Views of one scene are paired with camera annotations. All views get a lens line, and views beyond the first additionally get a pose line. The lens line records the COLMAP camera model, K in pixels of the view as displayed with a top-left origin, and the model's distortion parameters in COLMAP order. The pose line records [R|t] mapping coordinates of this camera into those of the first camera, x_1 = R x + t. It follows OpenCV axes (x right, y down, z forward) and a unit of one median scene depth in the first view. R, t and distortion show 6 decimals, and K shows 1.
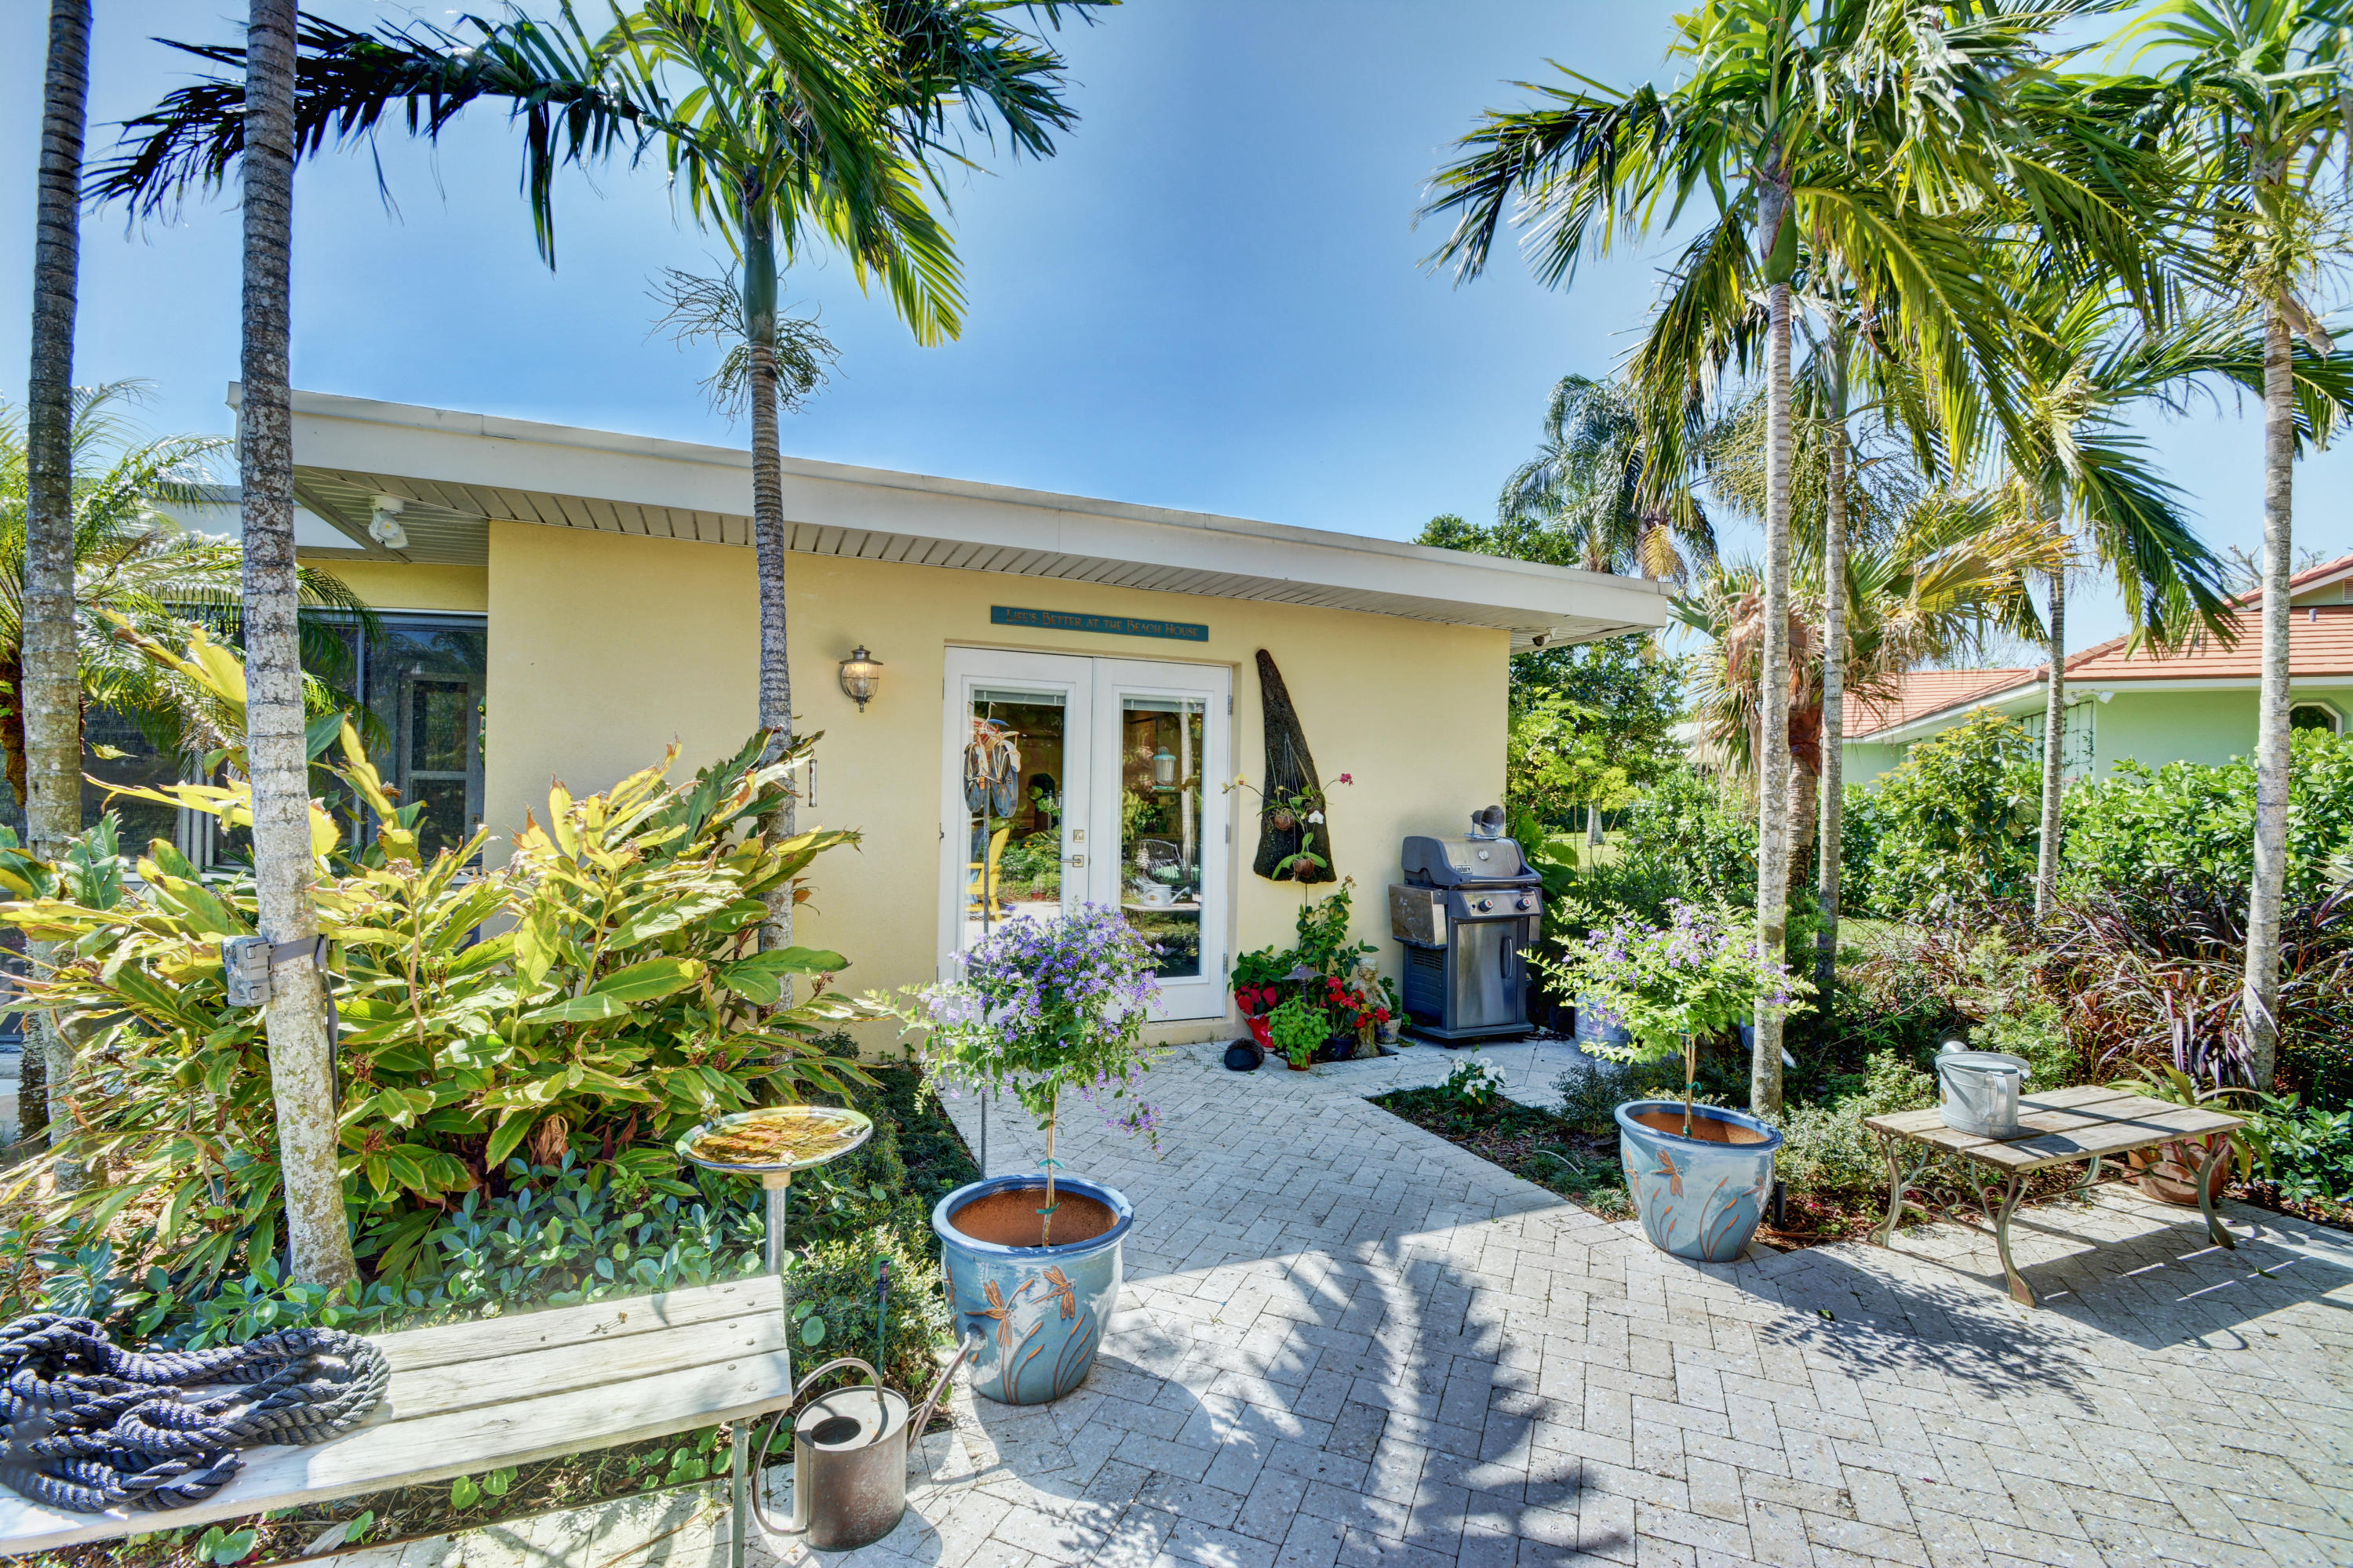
lens RADIAL K [[1035.0, 0, 1168.8], [0, 1035.0, 789.5], [0, 0, 1]] dist [0.006987, -0.012621]
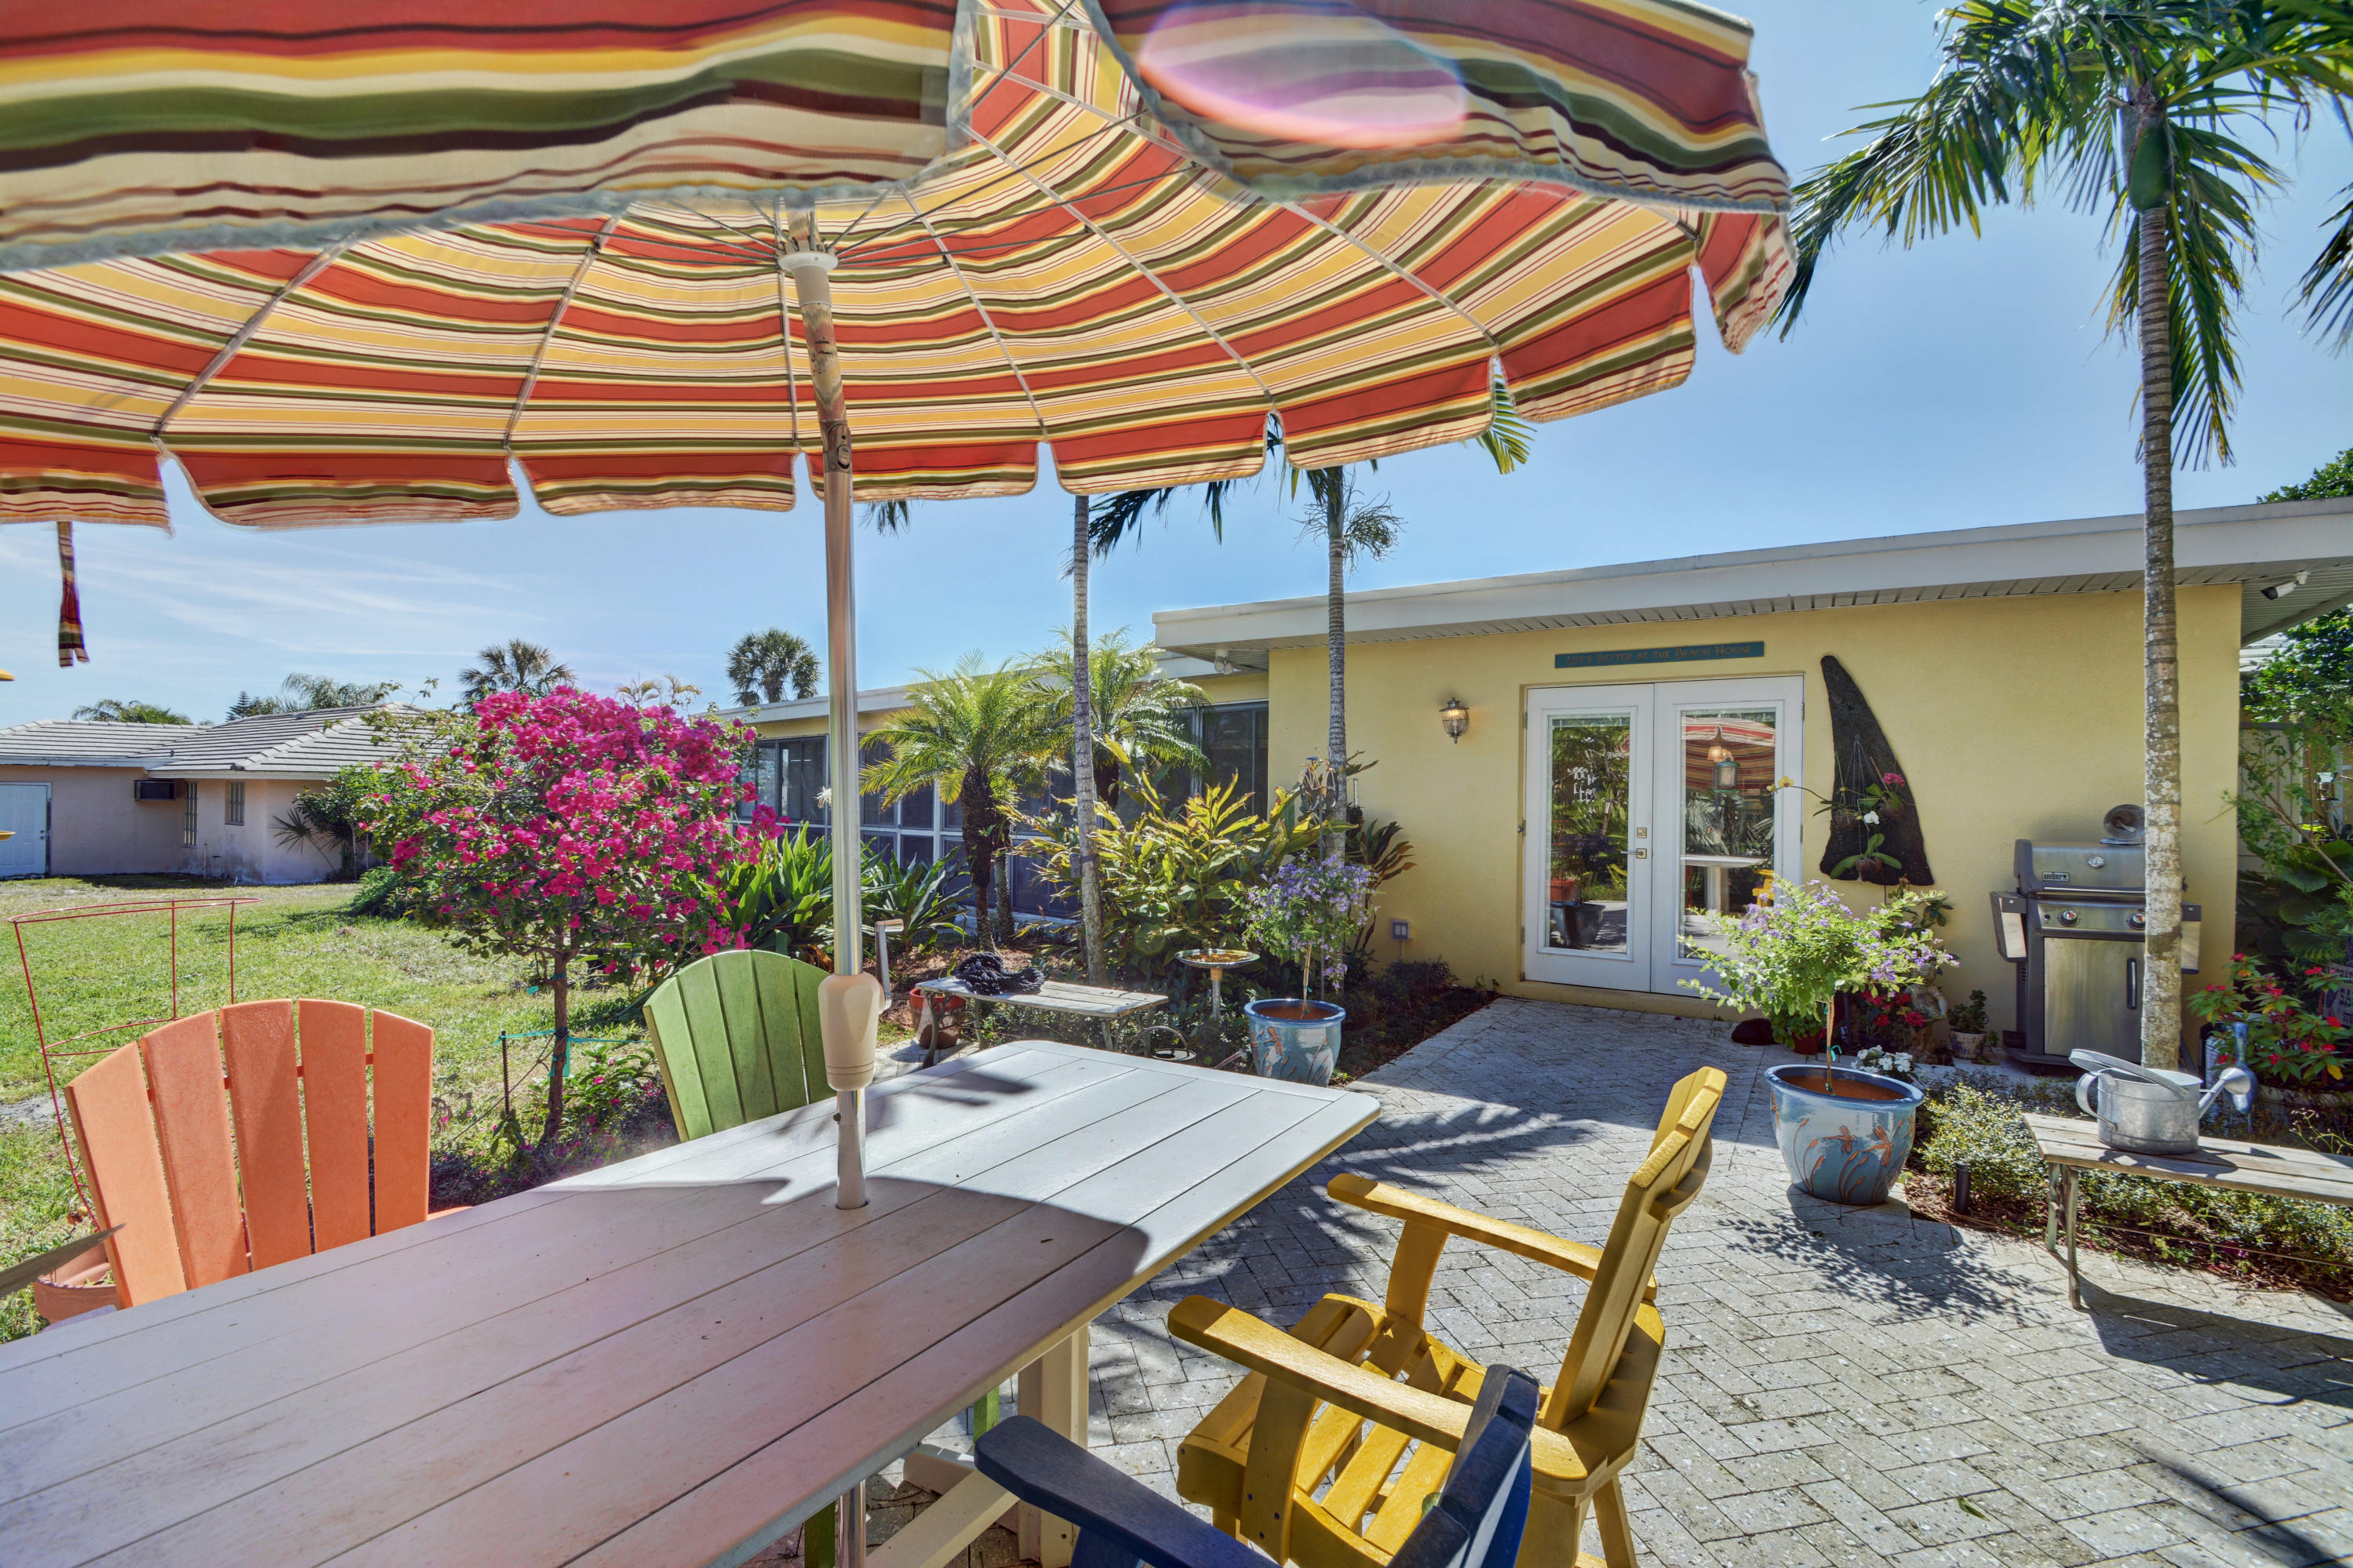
lens RADIAL K [[1035.0, 0, 1173.4], [0, 1035.0, 797.1], [0, 0, 1]] dist [0.006987, -0.012621]
pose [[0.573133, -0.013531, -0.819350, 0.773765], [0.008344, 0.999908, -0.010676, 0.015381], [0.819420, -0.000718, 0.573194, -0.172625]]
